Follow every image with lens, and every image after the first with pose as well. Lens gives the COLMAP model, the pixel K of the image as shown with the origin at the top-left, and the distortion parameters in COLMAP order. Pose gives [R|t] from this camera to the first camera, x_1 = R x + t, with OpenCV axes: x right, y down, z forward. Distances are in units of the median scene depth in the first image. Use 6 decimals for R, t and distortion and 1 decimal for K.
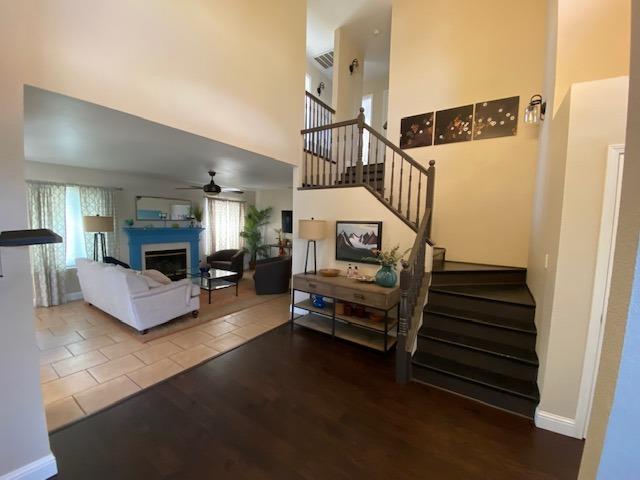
lens RADIAL K [[258.1, 0, 318.8], [0, 258.1, 243.9], [0, 0, 1]] dist [0.020433, -0.023565]
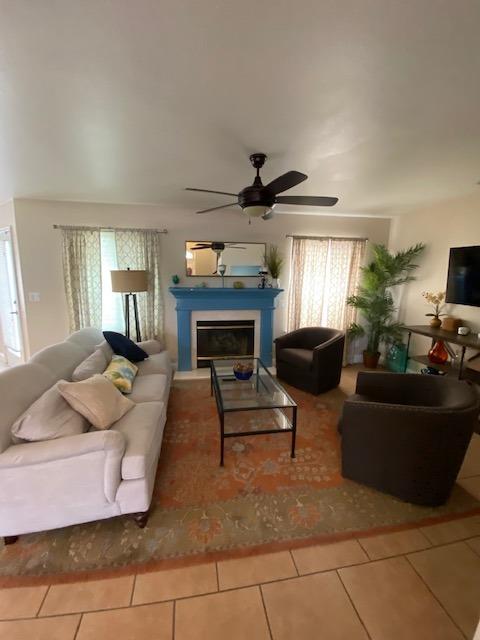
lens RADIAL K [[258.1, 0, 237.0], [0, 258.1, 319.8], [0, 0, 1]] dist [0.020433, -0.023565]
pose [[0.689991, 0.109240, -0.715527, -0.078952], [-0.058522, 0.993729, 0.095280, -0.039689], [0.721449, -0.023868, 0.692057, 0.501538]]
